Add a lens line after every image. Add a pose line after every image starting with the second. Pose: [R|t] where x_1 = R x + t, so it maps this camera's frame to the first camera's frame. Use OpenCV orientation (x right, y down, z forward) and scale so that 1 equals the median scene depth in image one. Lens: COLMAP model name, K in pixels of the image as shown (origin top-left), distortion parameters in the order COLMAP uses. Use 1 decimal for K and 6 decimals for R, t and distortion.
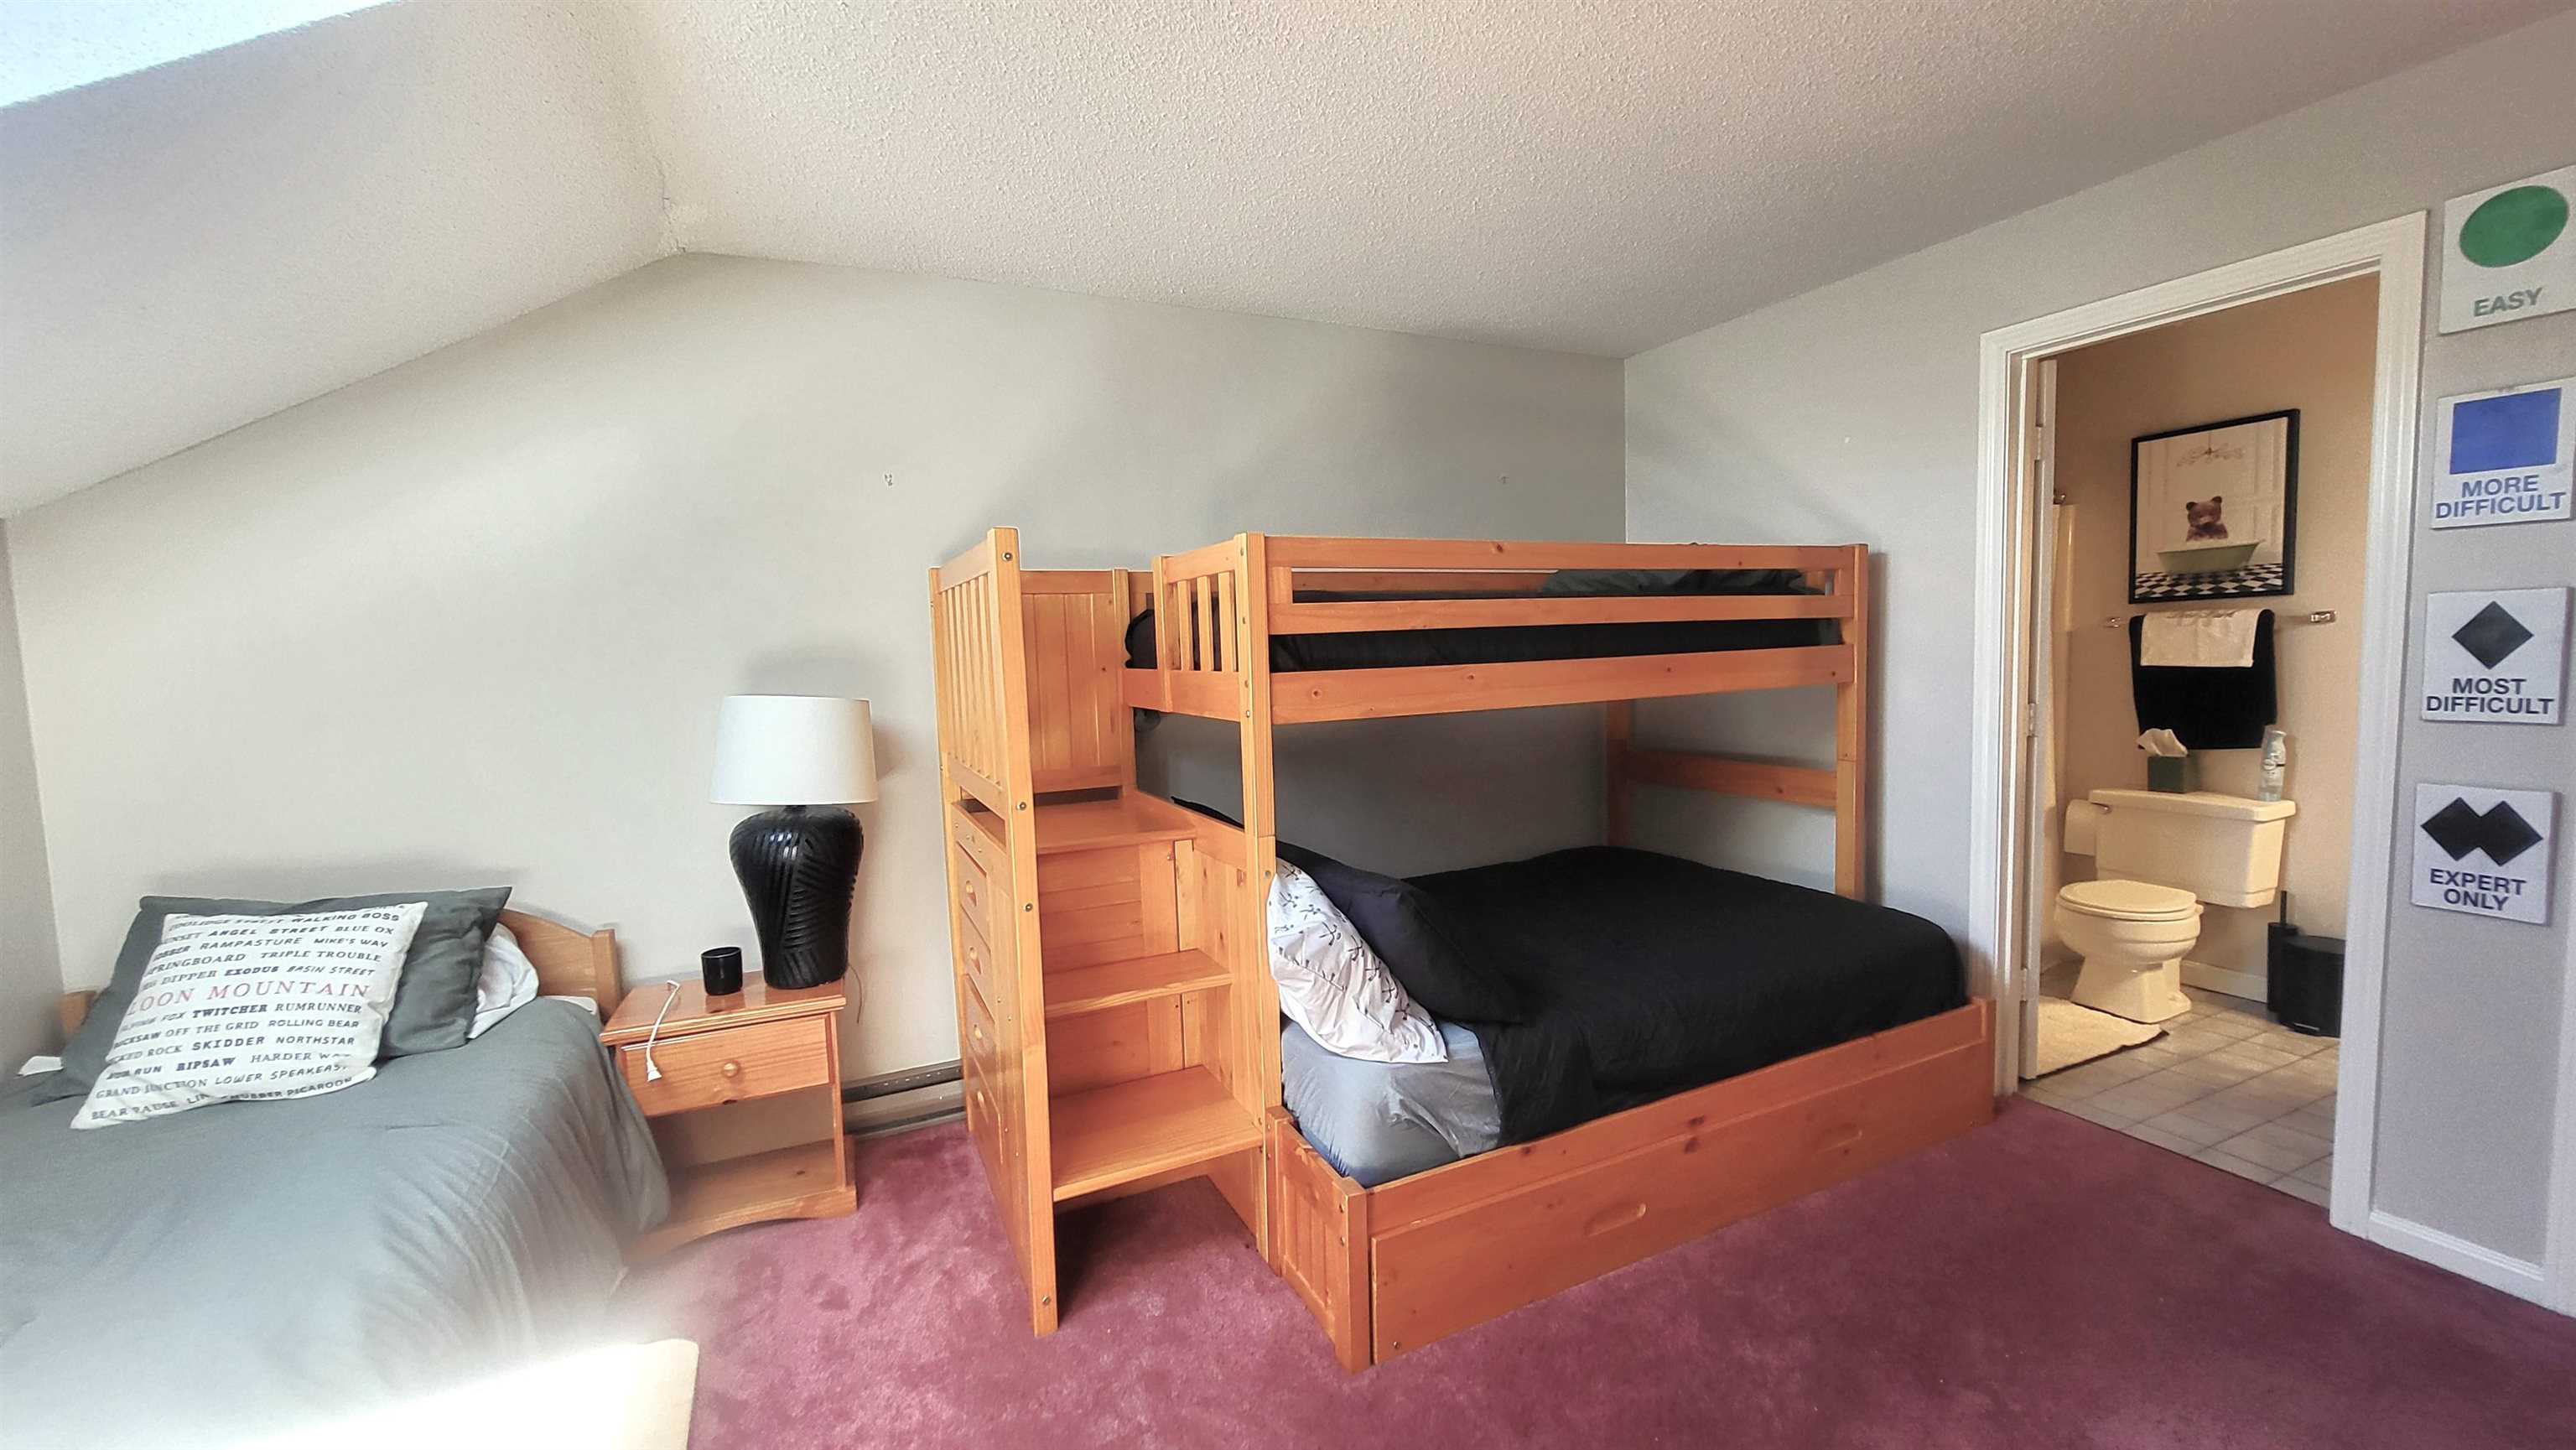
lens RADIAL K [[1021.0, 0, 1302.7], [0, 1021.0, 735.6], [0, 0, 1]] dist [0.001240, 0.000176]
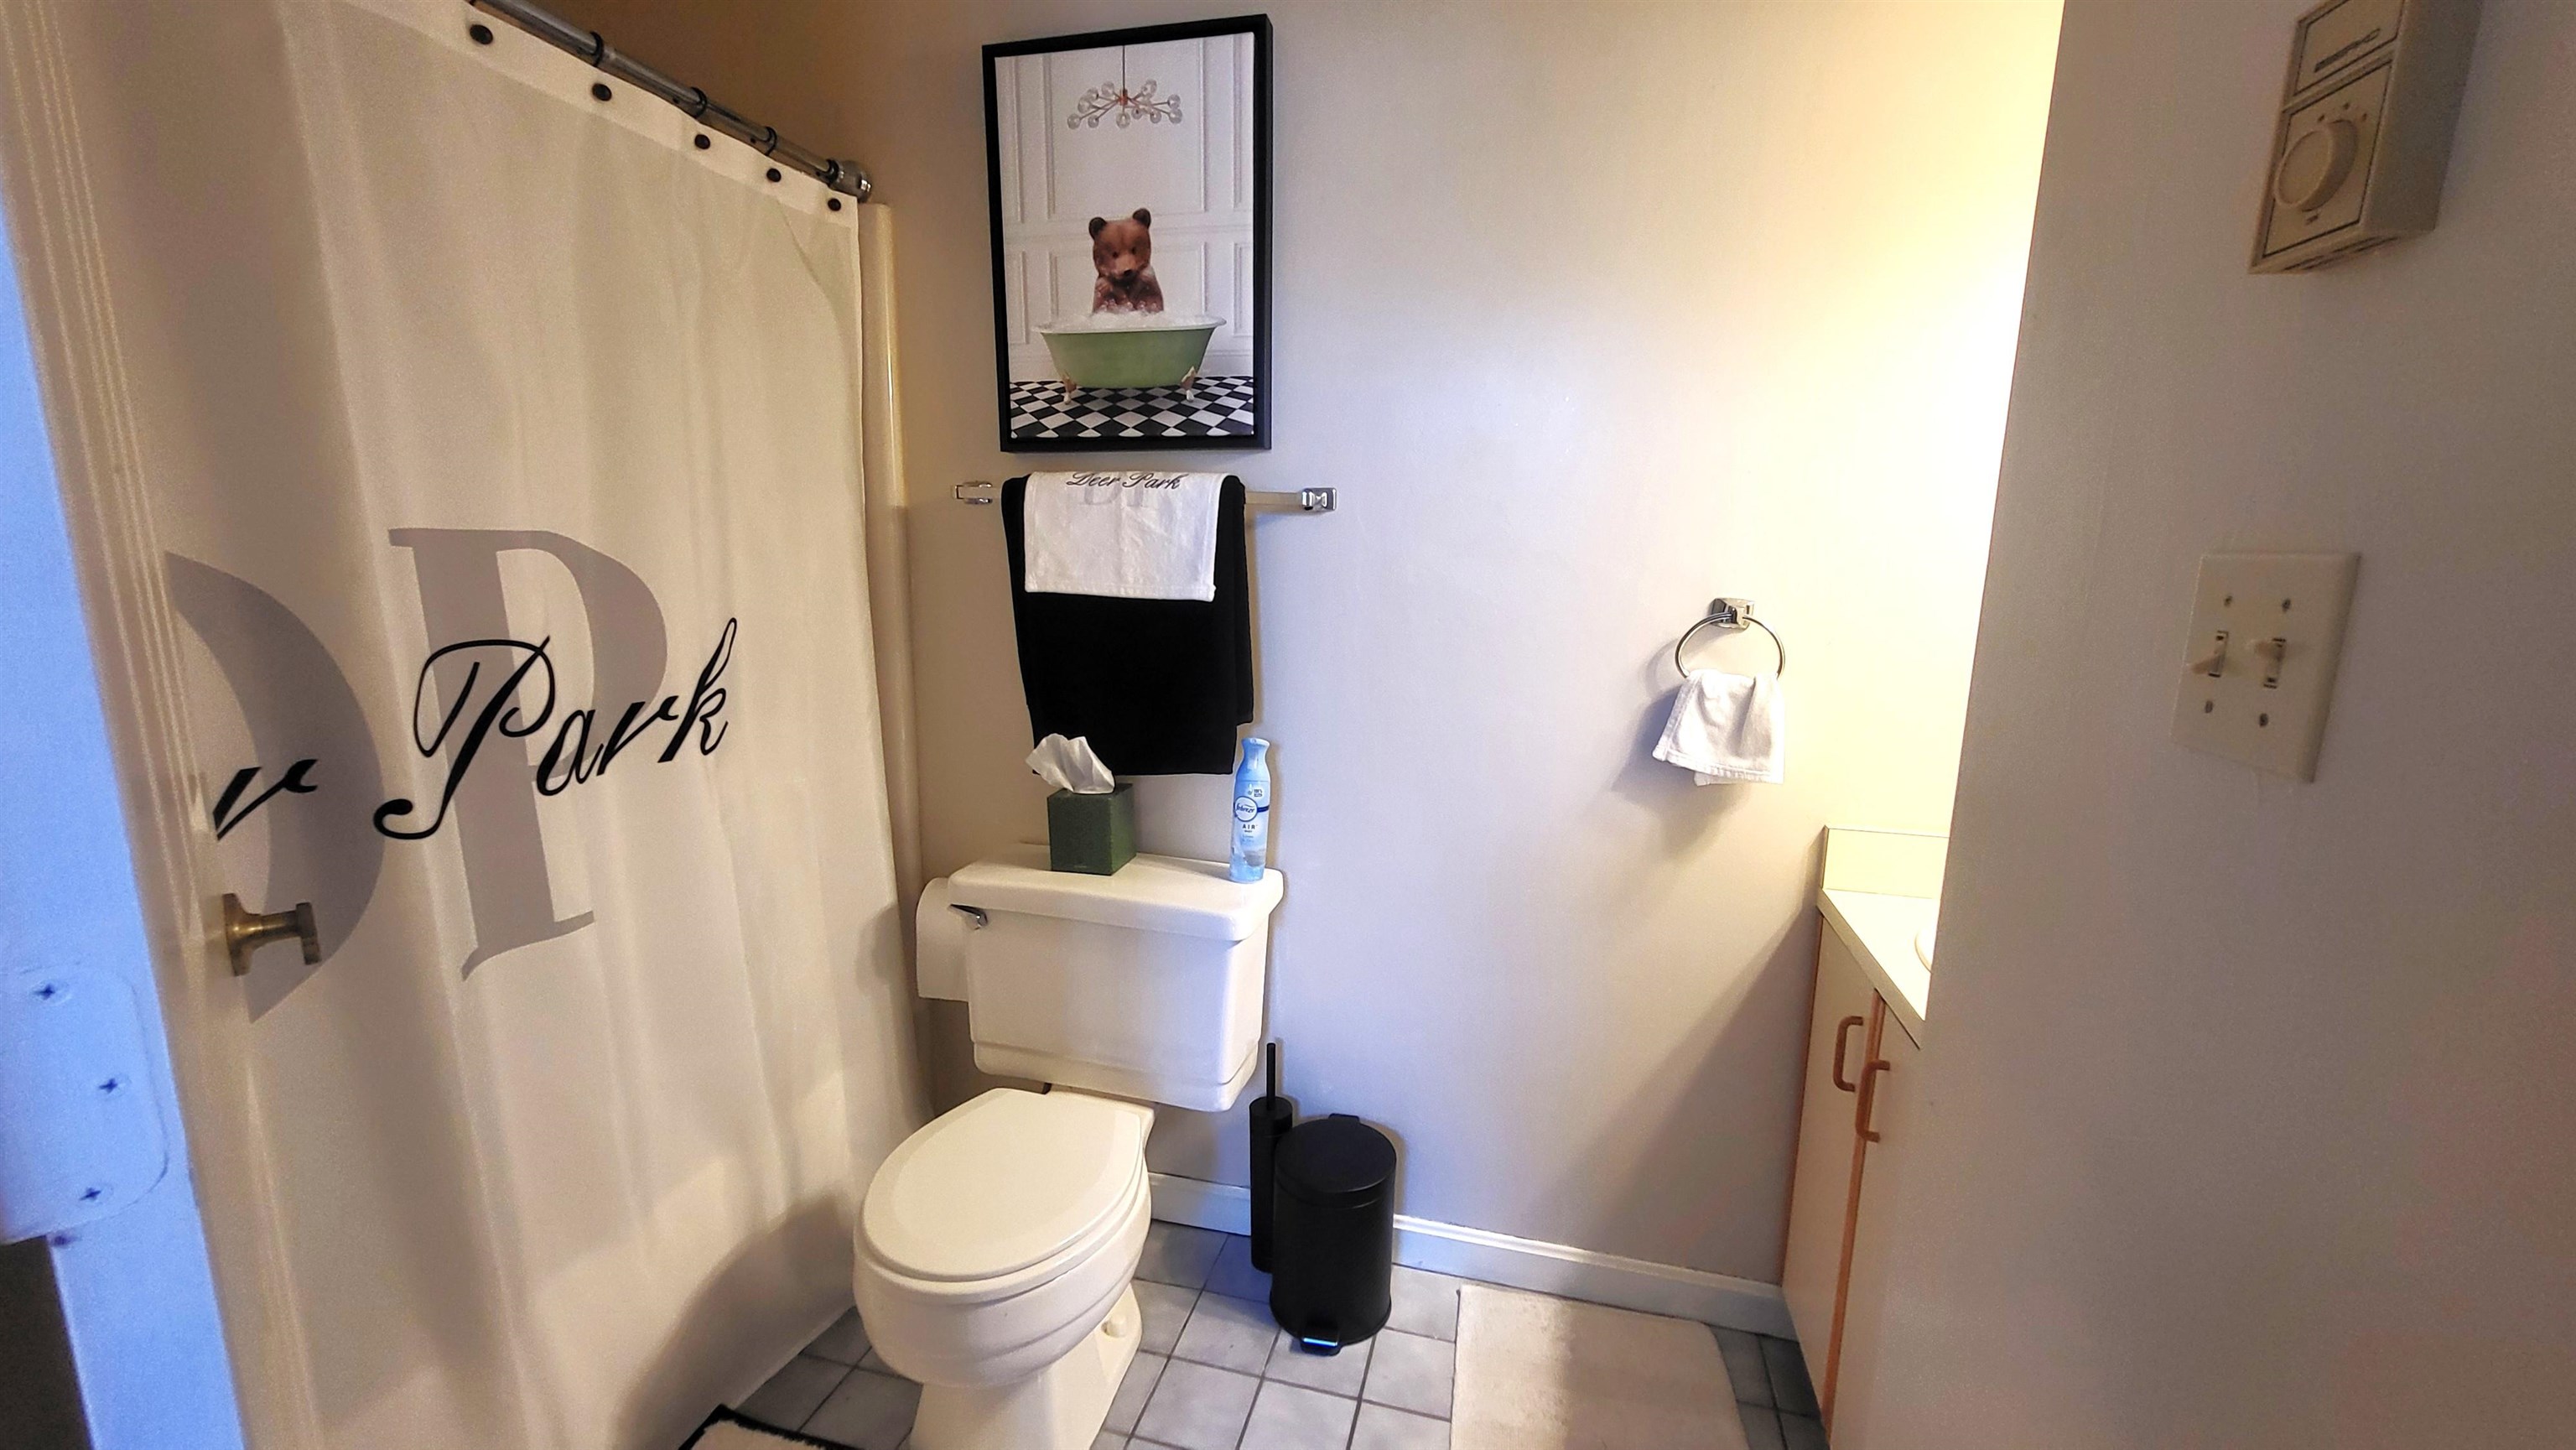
lens RADIAL K [[1021.0, 0, 1302.7], [0, 1021.0, 735.6], [0, 0, 1]] dist [0.001240, 0.000176]
pose [[0.641036, -0.093369, 0.761810, 0.575173], [0.022461, 0.994430, 0.102980, -0.051305], [-0.767182, -0.048903, 0.639563, 0.645819]]
